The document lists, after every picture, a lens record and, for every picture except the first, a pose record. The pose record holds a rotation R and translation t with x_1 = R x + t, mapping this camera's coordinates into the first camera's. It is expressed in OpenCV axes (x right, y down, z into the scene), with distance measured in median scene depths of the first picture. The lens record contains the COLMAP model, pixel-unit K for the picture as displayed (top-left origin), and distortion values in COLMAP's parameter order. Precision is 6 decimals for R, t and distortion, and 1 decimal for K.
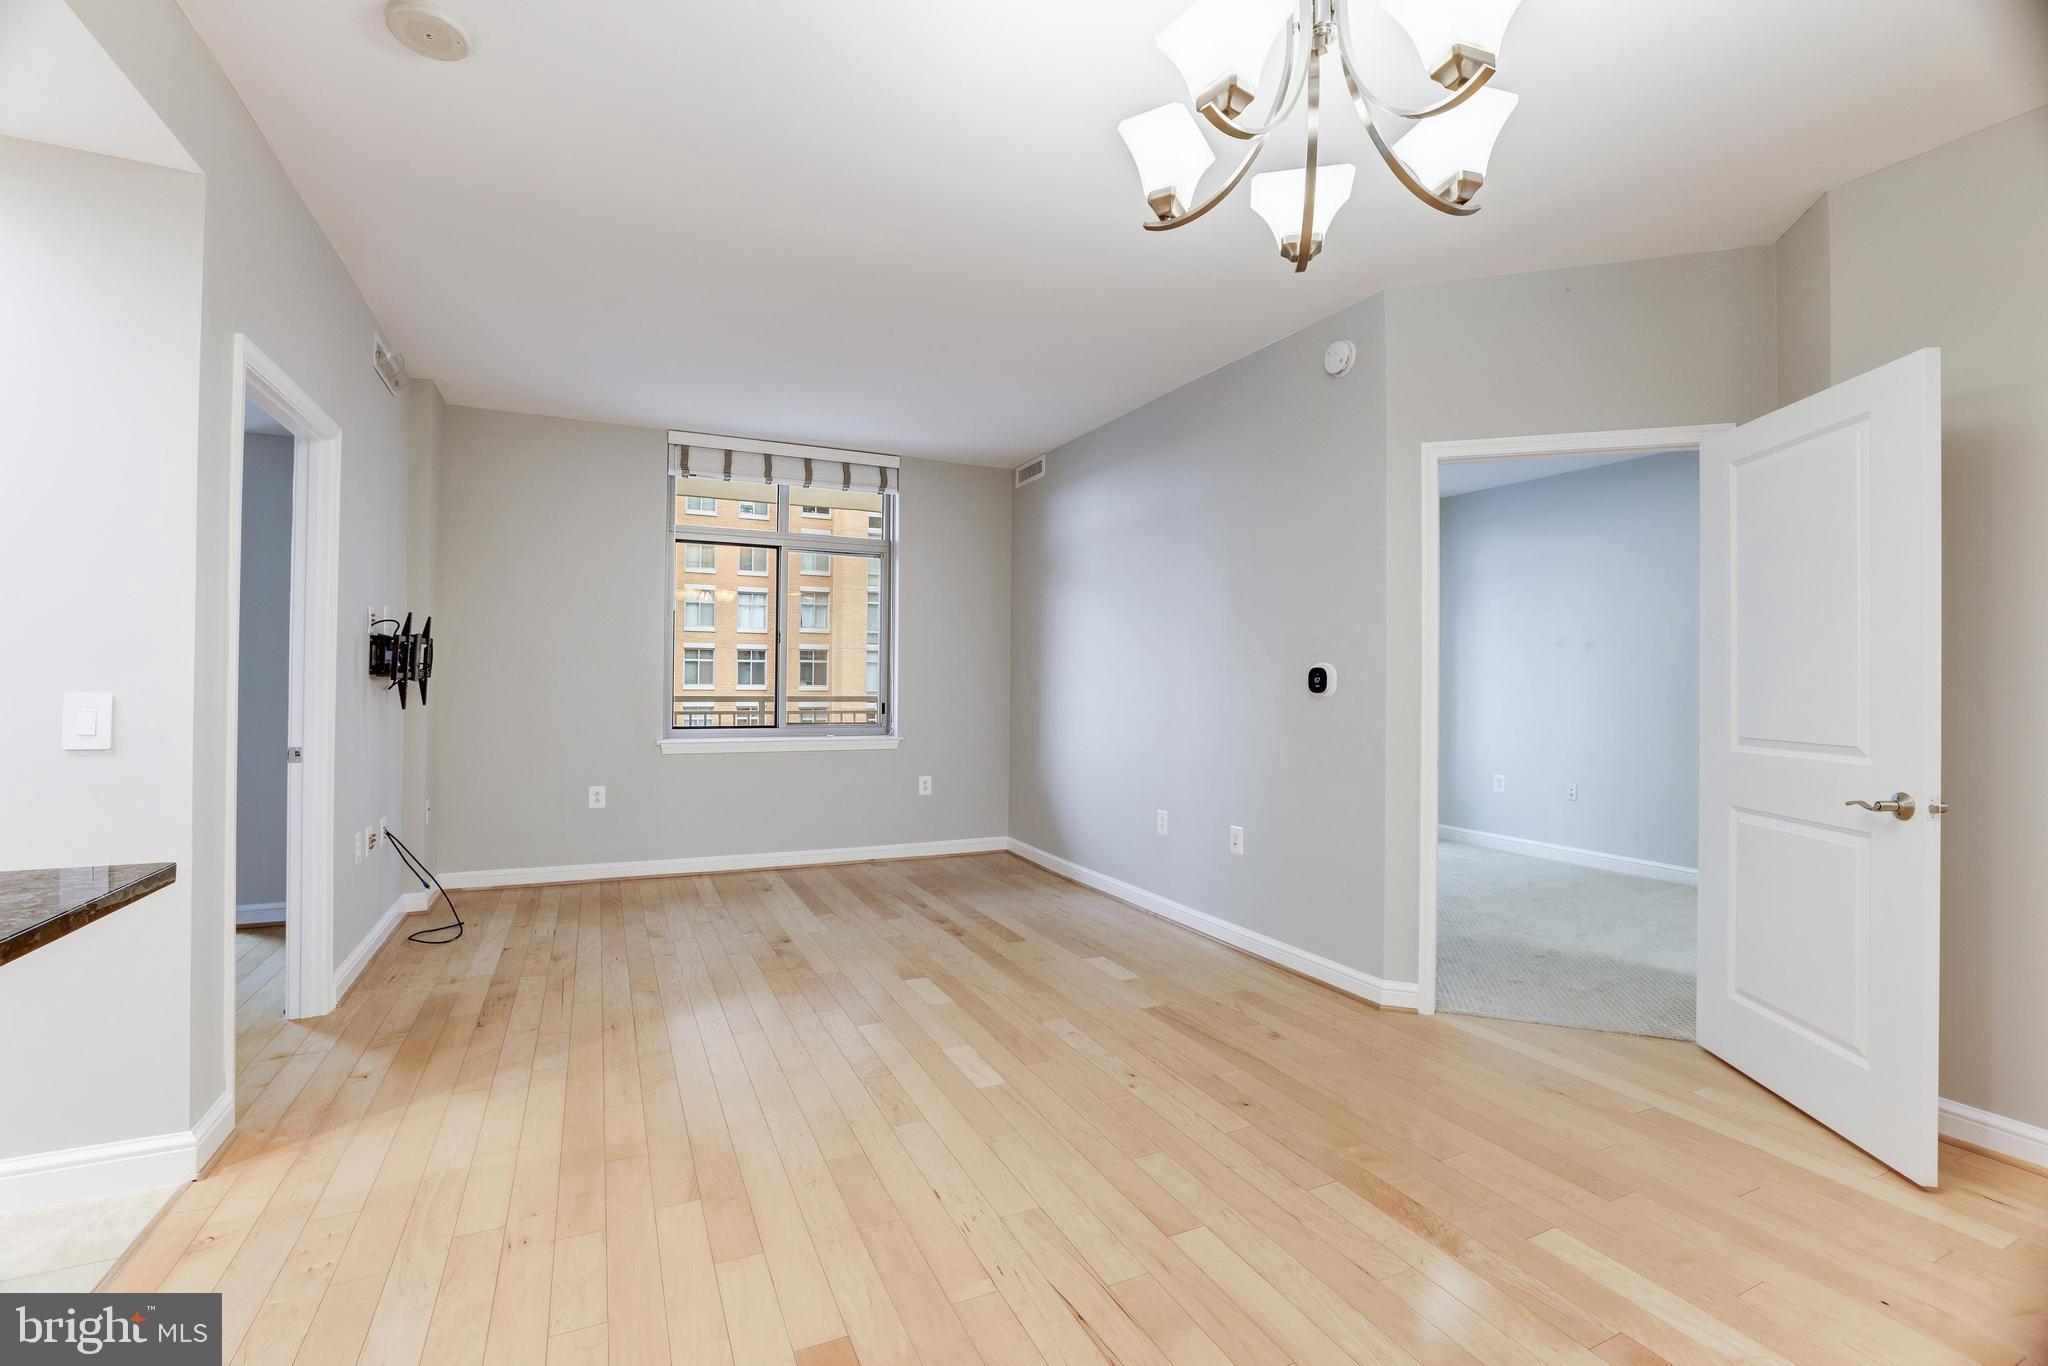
lens RADIAL K [[888.8, 0, 1005.5], [0, 888.8, 669.5], [0, 0, 1]] dist [-0.034786, 0.015181]
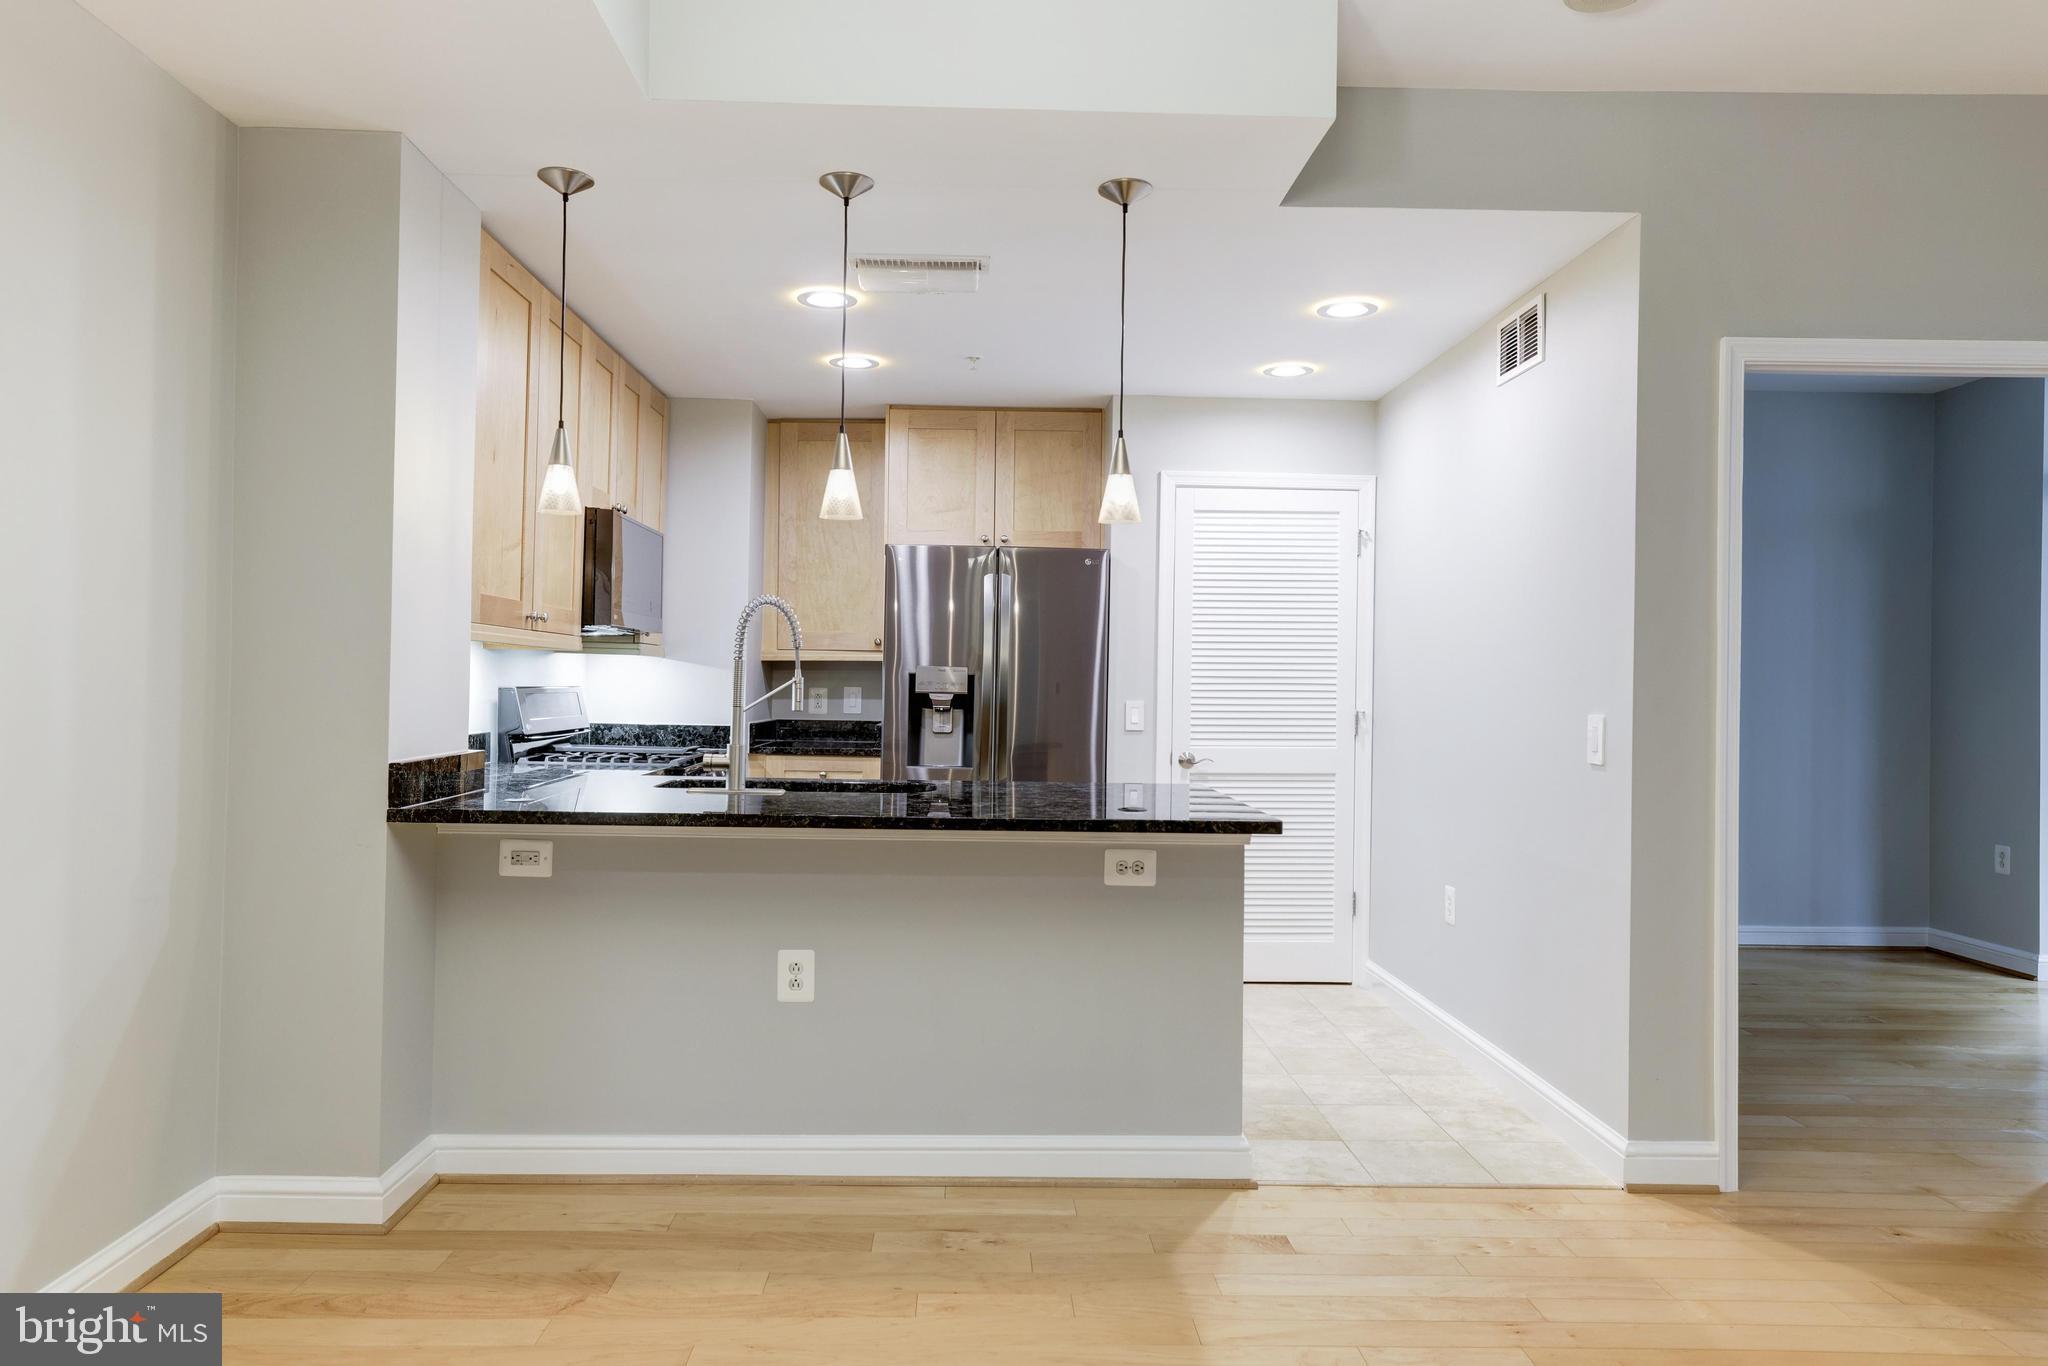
lens RADIAL K [[1348.0, 0, 1021.3], [0, 1348.0, 668.7], [0, 0, 1]] dist [0.004391, 0.018859]
pose [[-0.389593, -0.027228, -0.920585, 0.416983], [-0.010379, 0.999629, -0.025174, 0.010288], [0.920929, -0.000253, -0.389731, 0.484030]]
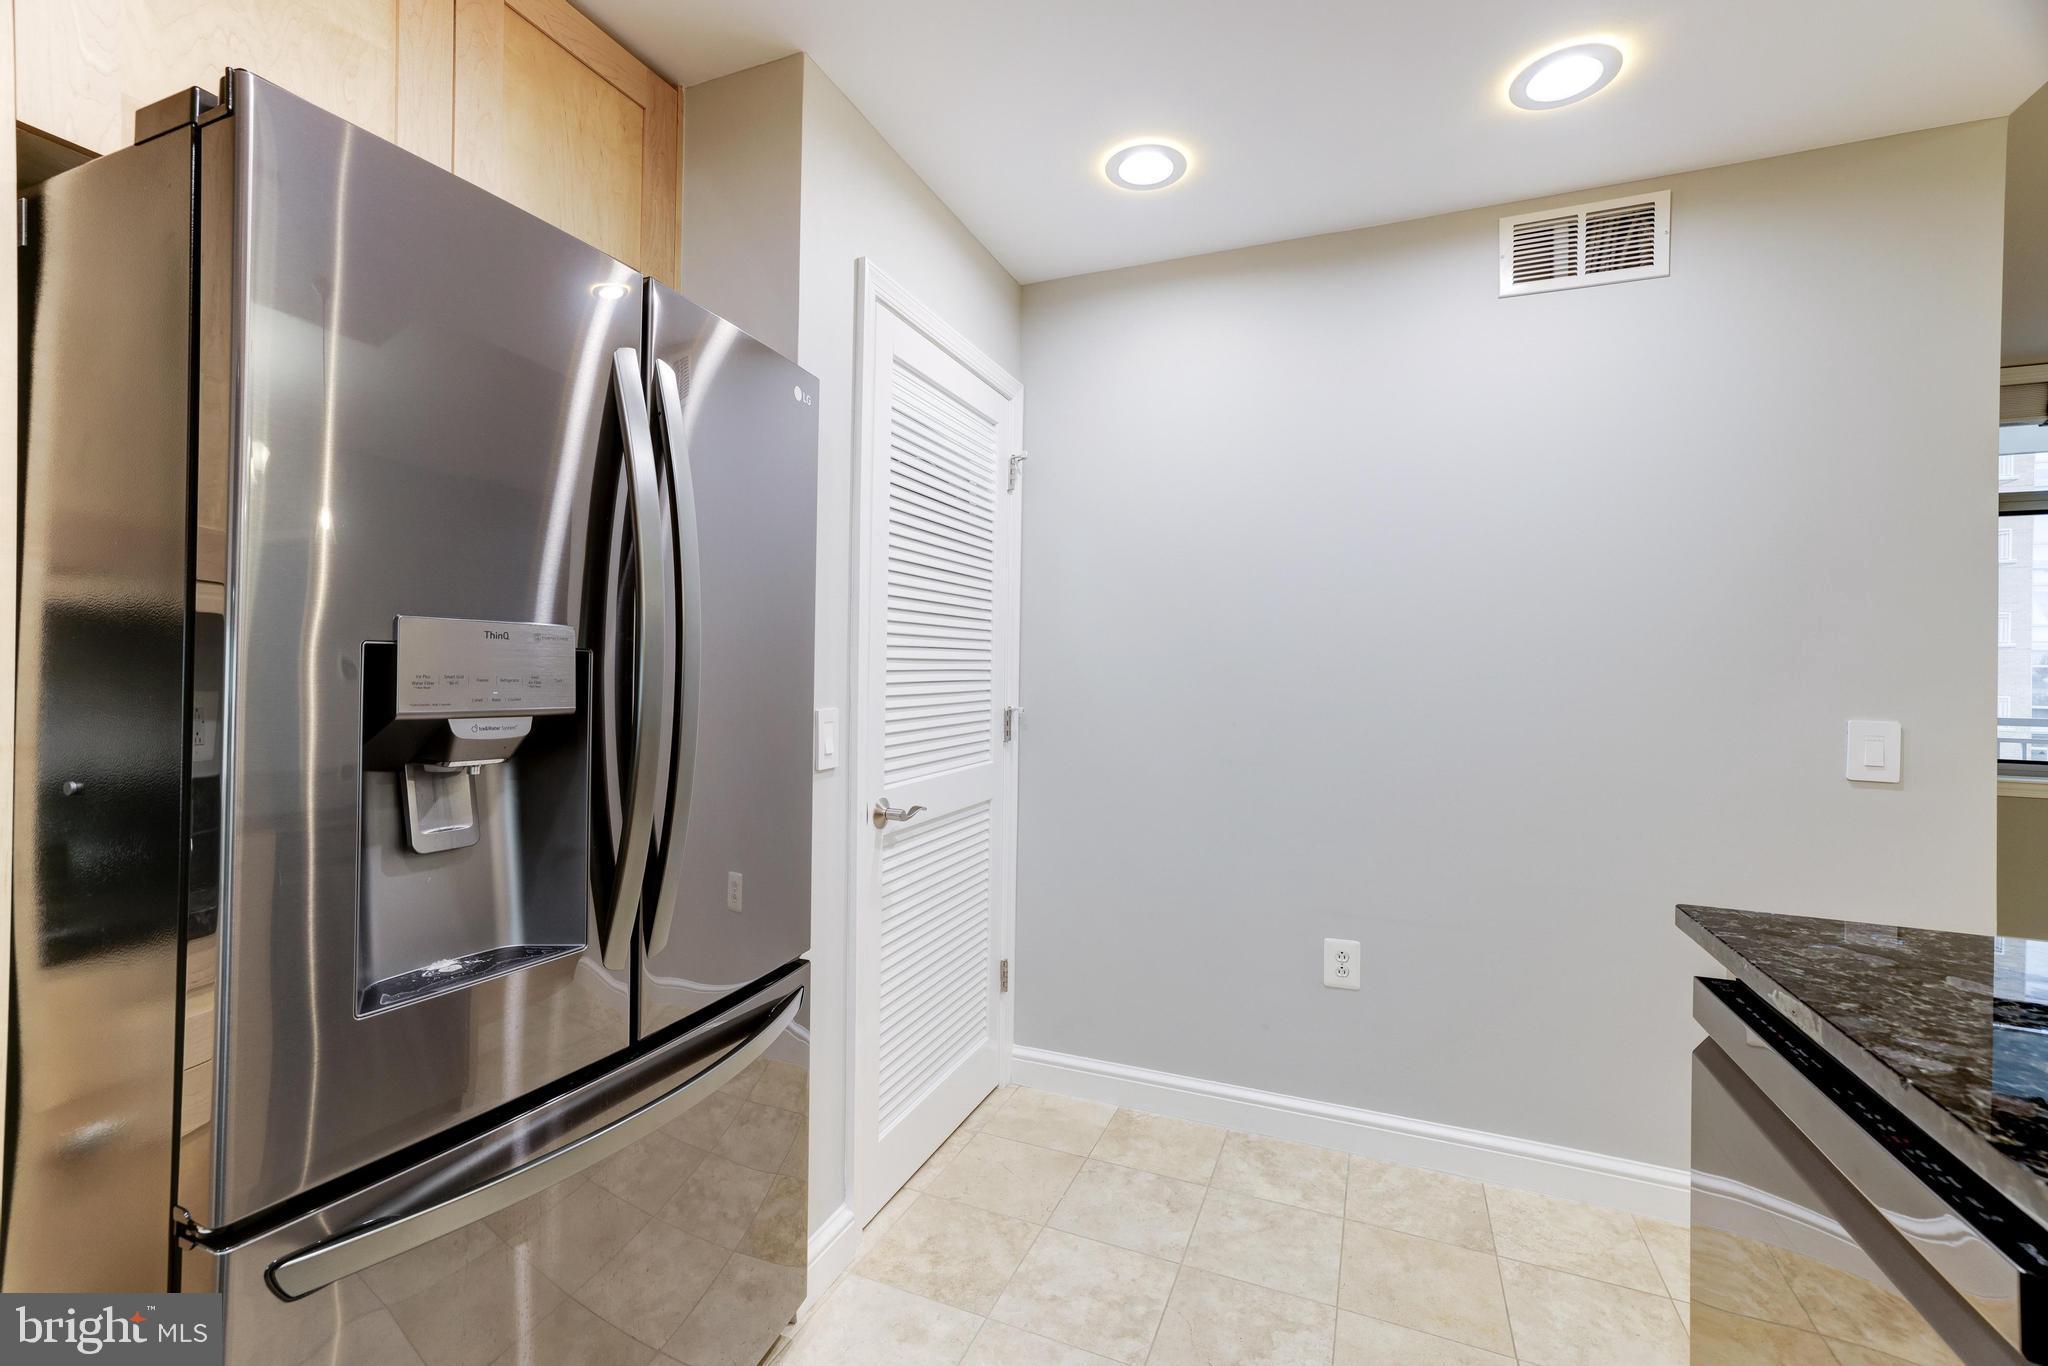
lens RADIAL K [[888.8, 0, 1019.5], [0, 888.8, 665.0], [0, 0, 1]] dist [-0.034786, 0.015181]
pose [[0.671842, 0.000919, -0.740694, -0.474245], [-0.005146, 0.999981, -0.003426, -0.012045], [0.740677, 0.006113, 0.671834, -0.148275]]
